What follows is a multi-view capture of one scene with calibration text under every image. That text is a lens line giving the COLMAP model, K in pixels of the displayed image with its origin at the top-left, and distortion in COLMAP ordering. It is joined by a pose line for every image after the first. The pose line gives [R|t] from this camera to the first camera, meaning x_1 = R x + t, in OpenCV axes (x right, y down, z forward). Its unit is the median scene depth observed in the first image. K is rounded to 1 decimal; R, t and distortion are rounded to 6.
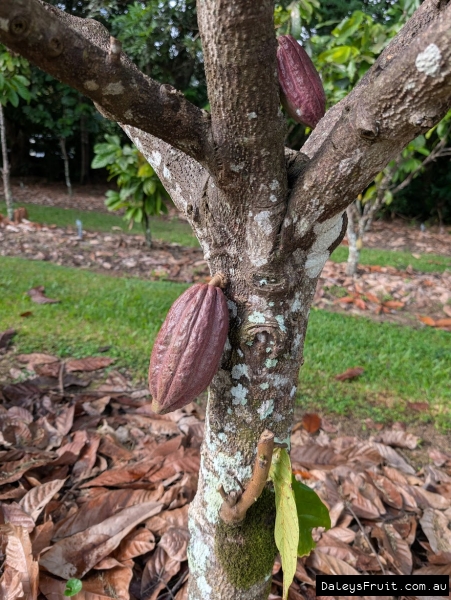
lens RADIAL K [[437.4, 0, 225.6], [0, 437.4, 302.9], [0, 0, 1]] dist [0.014811, 0.001674]
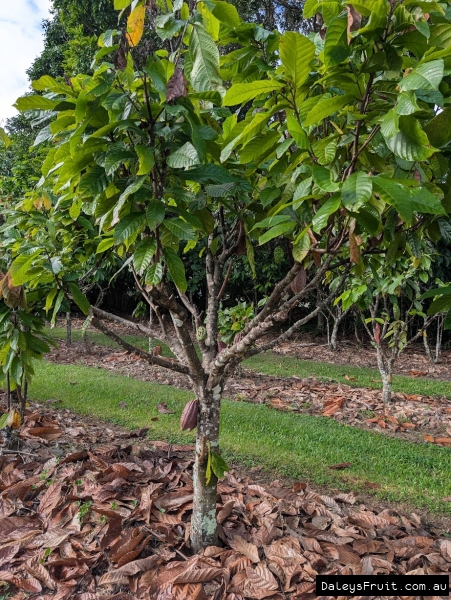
lens RADIAL K [[437.4, 0, 227.2], [0, 437.4, 299.7], [0, 0, 1]] dist [0.014811, 0.001674]
pose [[0.963633, -0.028501, -0.265706, 0.350550], [-0.046394, 0.961354, -0.271377, 0.038249], [0.263172, 0.273835, 0.925070, -0.778978]]
